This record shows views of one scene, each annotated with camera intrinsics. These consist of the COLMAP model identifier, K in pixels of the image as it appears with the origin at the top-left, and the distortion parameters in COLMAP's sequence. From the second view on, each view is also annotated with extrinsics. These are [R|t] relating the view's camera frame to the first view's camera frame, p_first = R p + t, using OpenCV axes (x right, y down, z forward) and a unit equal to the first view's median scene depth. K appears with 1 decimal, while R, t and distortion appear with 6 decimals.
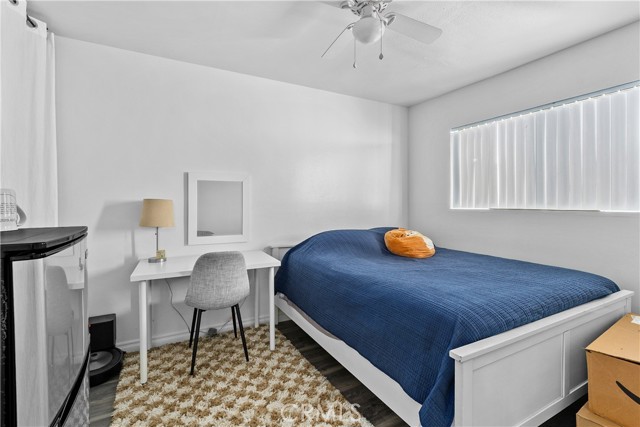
lens RADIAL K [[290.2, 0, 322.8], [0, 290.2, 207.8], [0, 0, 1]] dist [-0.000920, -0.001833]
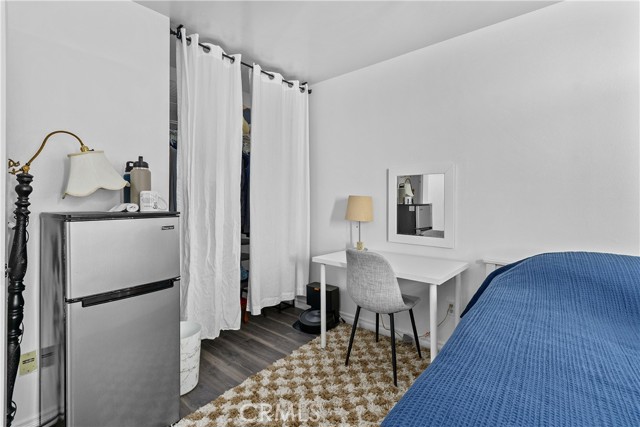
lens RADIAL K [[290.2, 0, 319.5], [0, 290.2, 209.7], [0, 0, 1]] dist [-0.000920, -0.001833]
pose [[0.365935, 0.024648, -0.930314, 0.485388], [-0.013880, 0.999683, 0.021026, 0.002421], [0.930537, 0.005218, 0.366161, 0.536425]]
